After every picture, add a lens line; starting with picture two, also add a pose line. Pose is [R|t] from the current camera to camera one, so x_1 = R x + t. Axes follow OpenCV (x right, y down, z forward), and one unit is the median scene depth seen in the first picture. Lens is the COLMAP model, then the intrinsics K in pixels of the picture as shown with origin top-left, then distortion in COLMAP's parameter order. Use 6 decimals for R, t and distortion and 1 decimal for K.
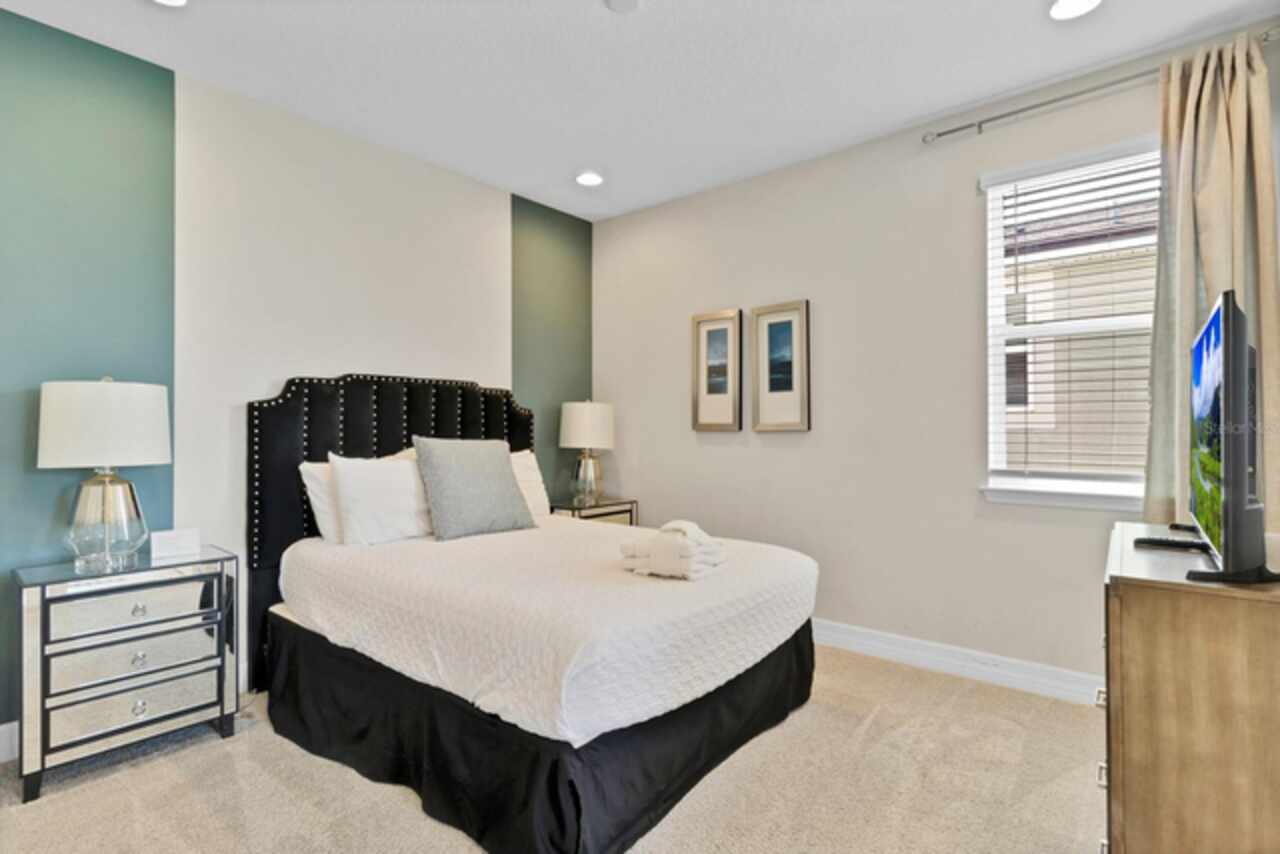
lens RADIAL K [[609.8, 0, 640.0], [0, 609.8, 427.0], [0, 0, 1]] dist [-0.000043, 0.000486]
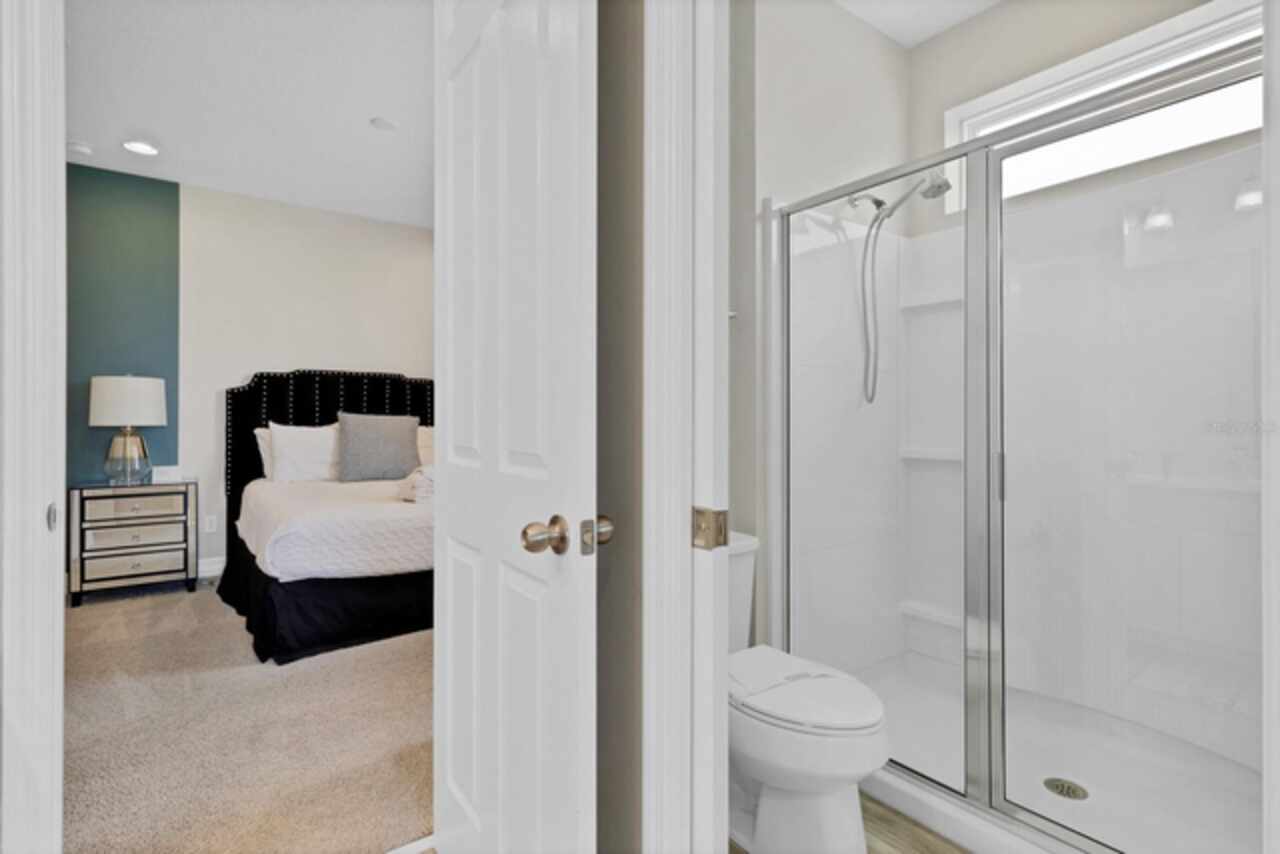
lens RADIAL K [[600.9, 0, 647.8], [0, 600.9, 419.2], [0, 0, 1]] dist [0.000957, 0.000001]
pose [[0.975090, 0.005669, -0.221736, 0.866413], [-0.004915, 0.999980, 0.003949, 0.029564], [0.221754, -0.002761, 0.975099, -0.301166]]
